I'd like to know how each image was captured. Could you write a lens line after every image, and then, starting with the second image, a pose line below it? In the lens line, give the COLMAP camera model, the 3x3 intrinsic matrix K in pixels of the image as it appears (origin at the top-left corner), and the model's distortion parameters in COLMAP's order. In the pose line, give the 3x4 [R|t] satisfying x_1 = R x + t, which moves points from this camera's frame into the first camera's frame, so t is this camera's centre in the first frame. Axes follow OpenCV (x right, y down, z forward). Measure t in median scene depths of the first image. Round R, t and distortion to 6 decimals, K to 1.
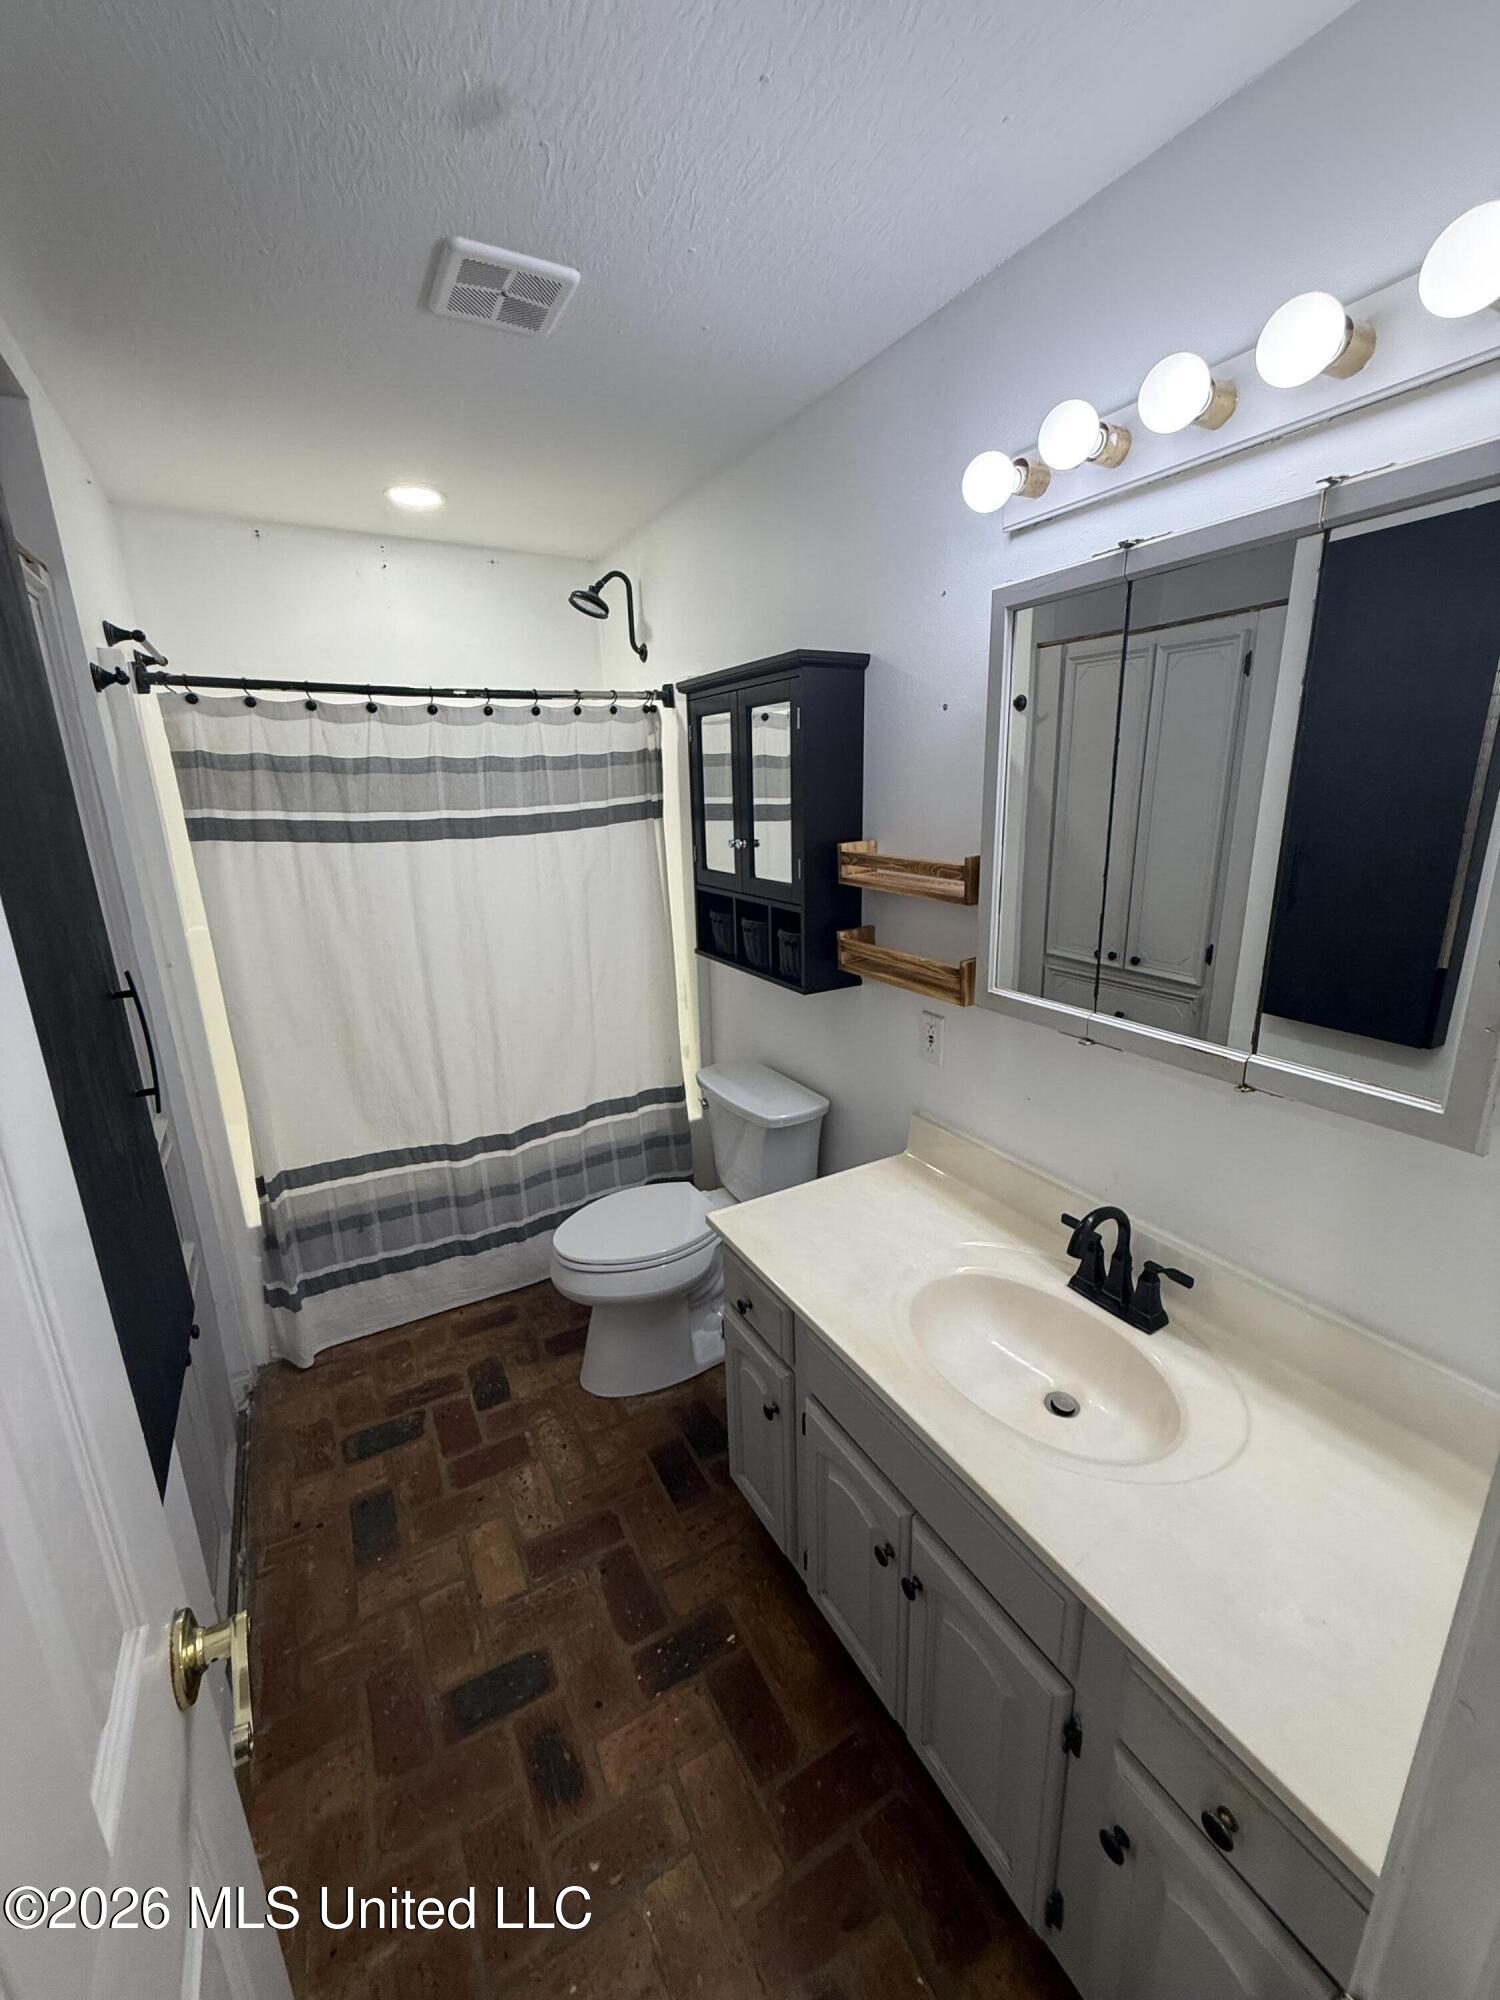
lens RADIAL K [[795.7, 0, 738.5], [0, 795.7, 1006.1], [0, 0, 1]] dist [-0.000794, -0.000015]
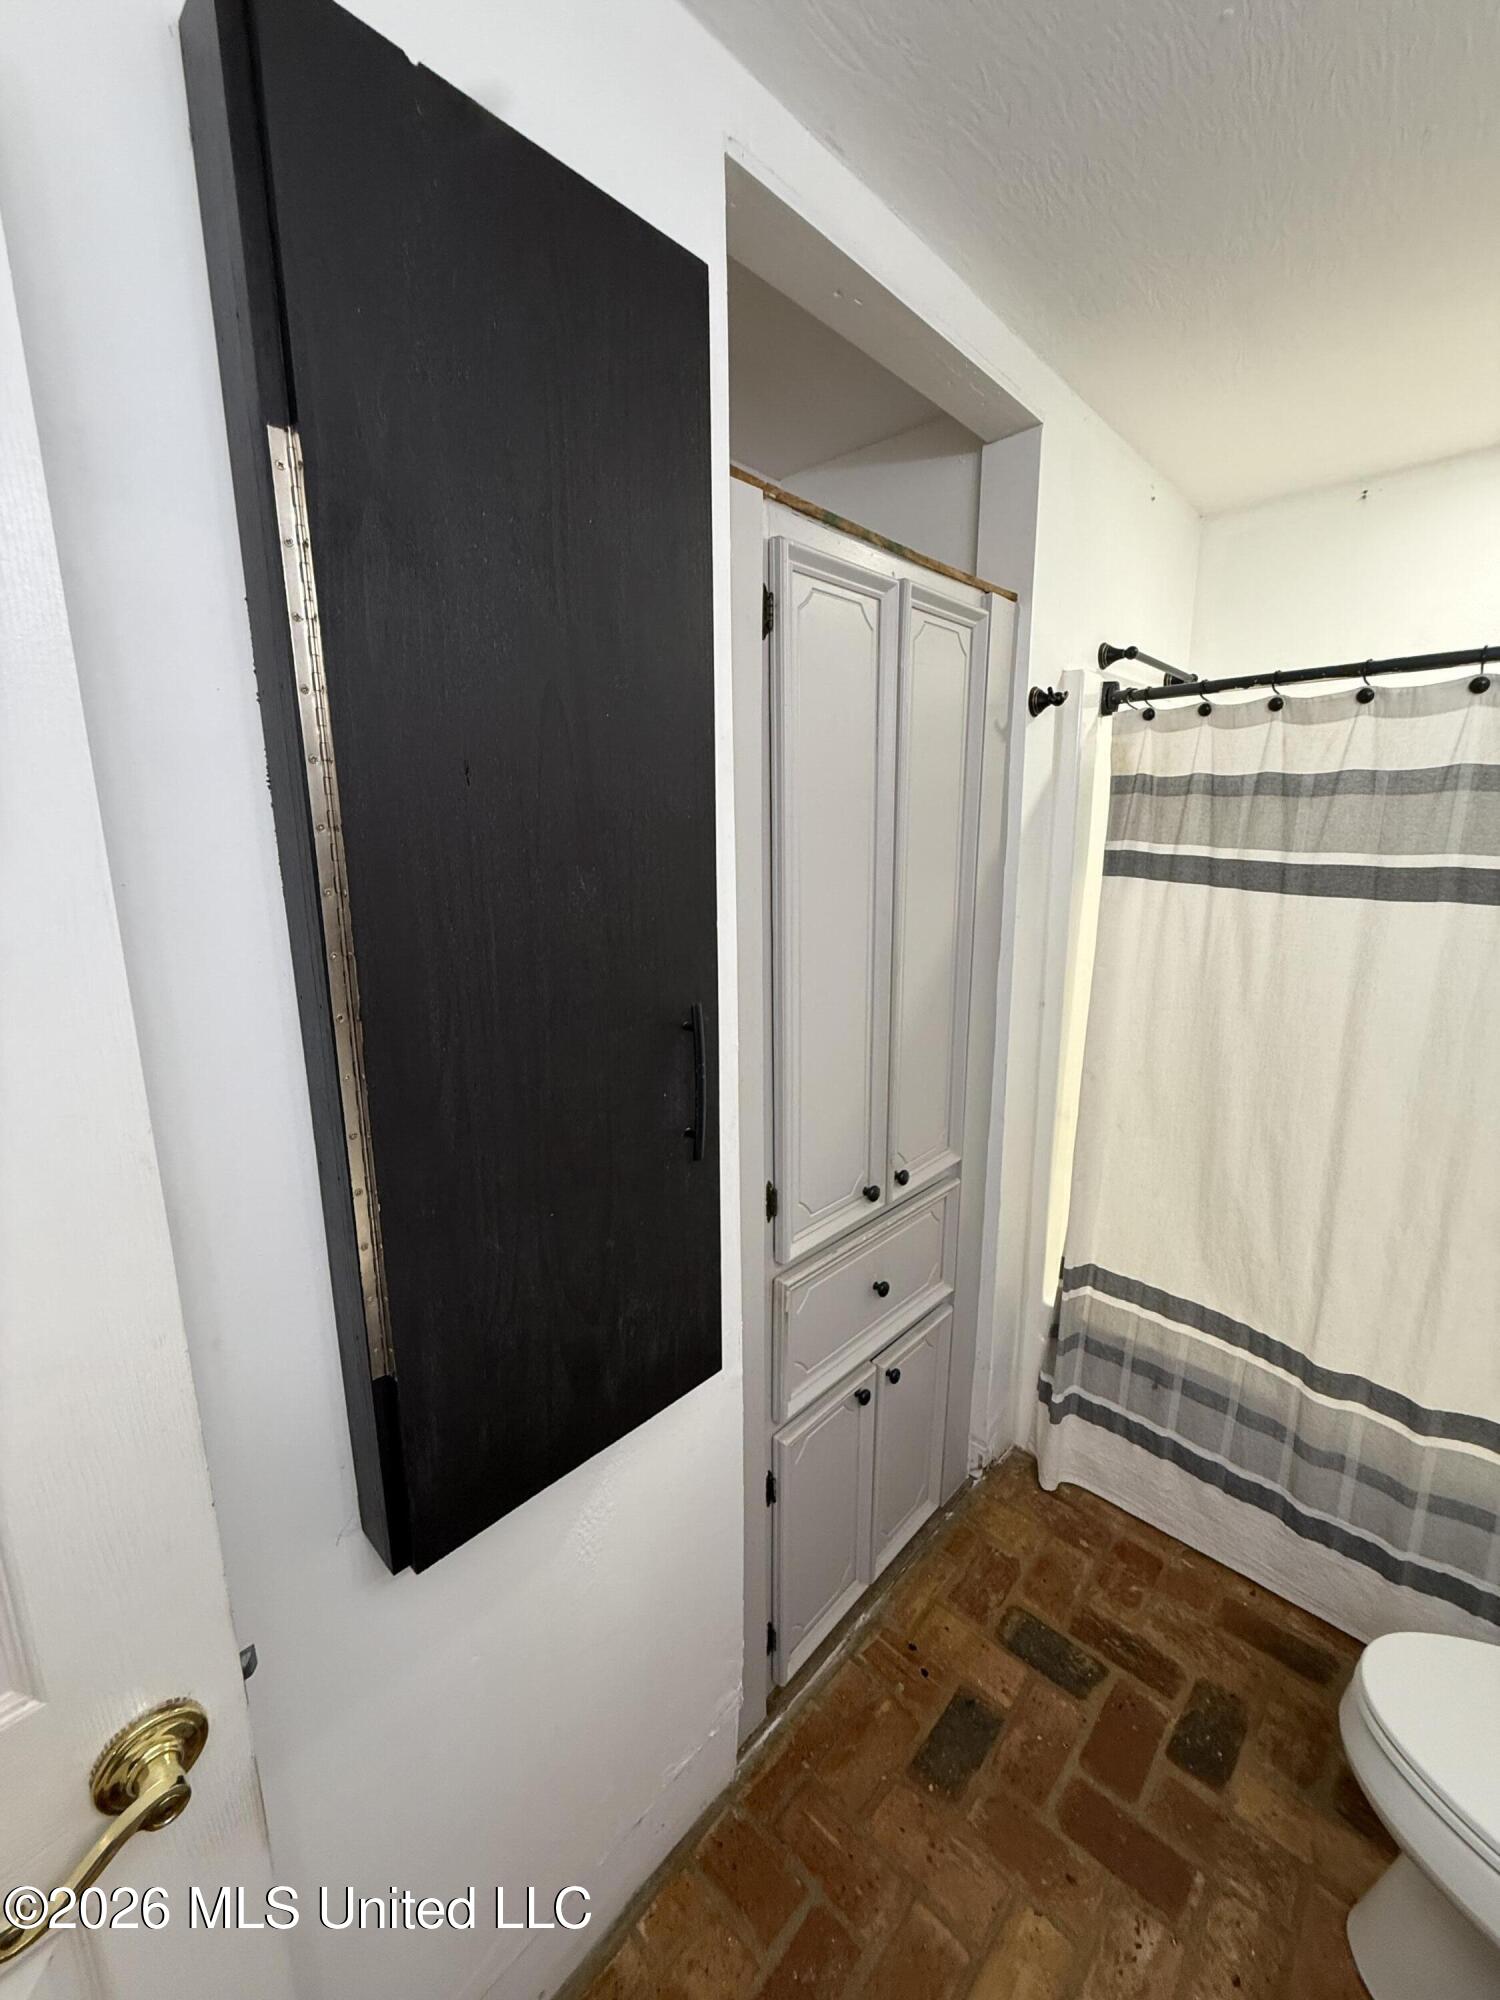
lens RADIAL K [[795.7, 0, 757.2], [0, 795.7, 1001.3], [0, 0, 1]] dist [-0.000794, -0.000015]
pose [[0.304254, 0.214372, -0.928156, 0.046693], [-0.259184, 0.956220, 0.135892, -0.088947], [0.916653, 0.199218, 0.346496, 0.346544]]
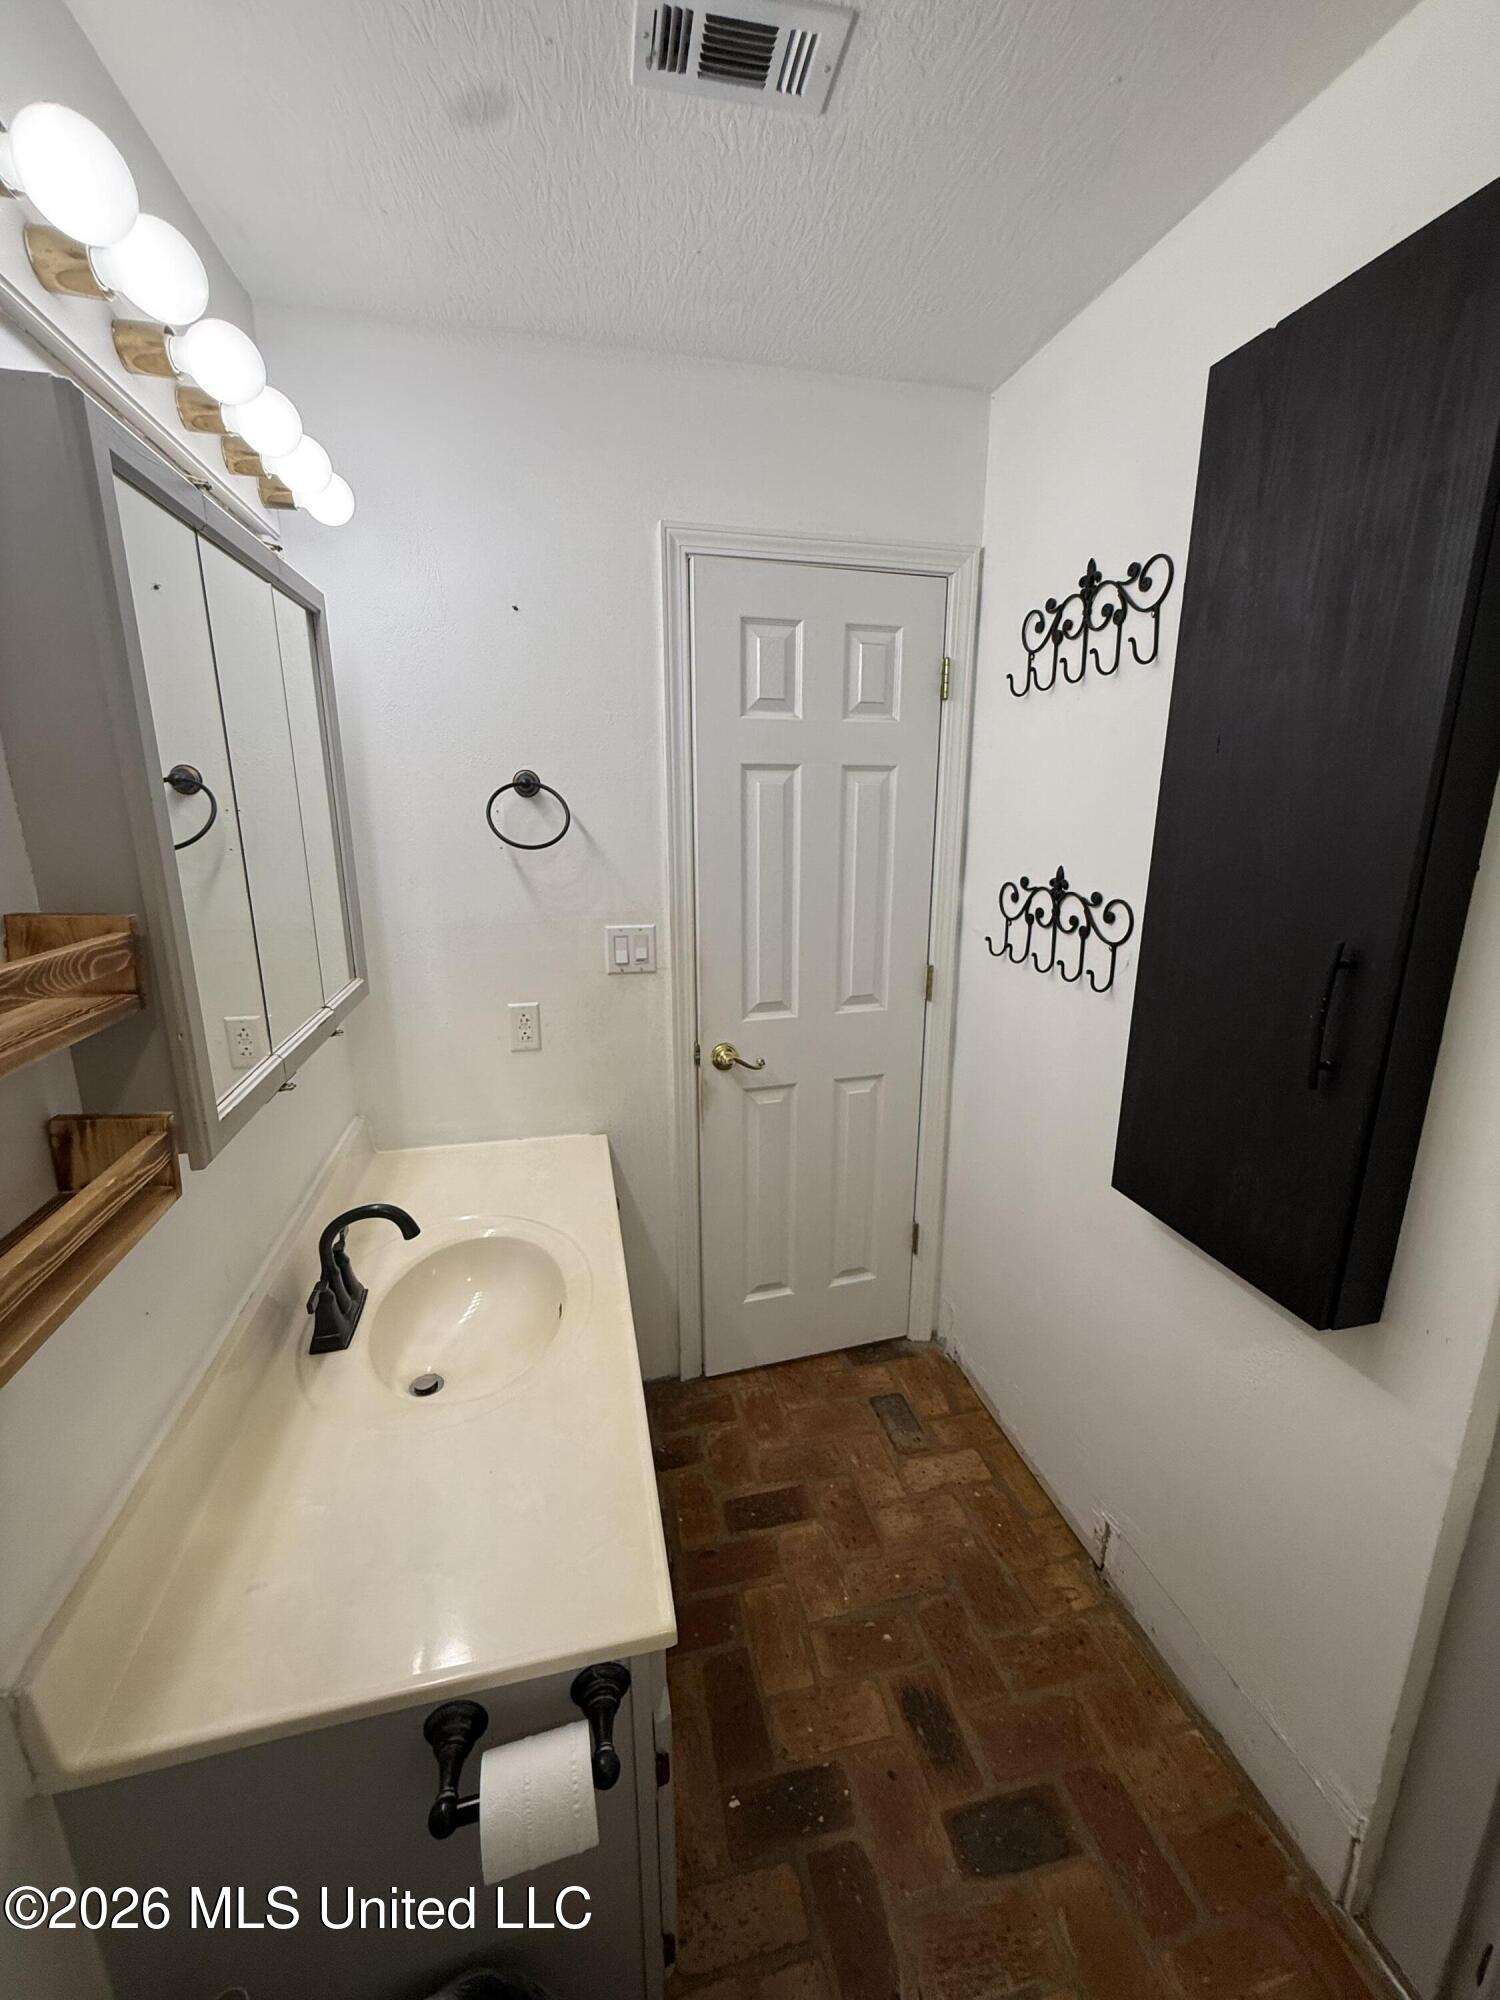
lens RADIAL K [[795.7, 0, 735.1], [0, 795.7, 982.4], [0, 0, 1]] dist [-0.000794, -0.000015]
pose [[-0.956845, -0.042447, 0.287484, -0.158409], [0.101881, 0.877485, 0.468659, -0.258694], [-0.272156, 0.477723, -0.835292, 0.956998]]
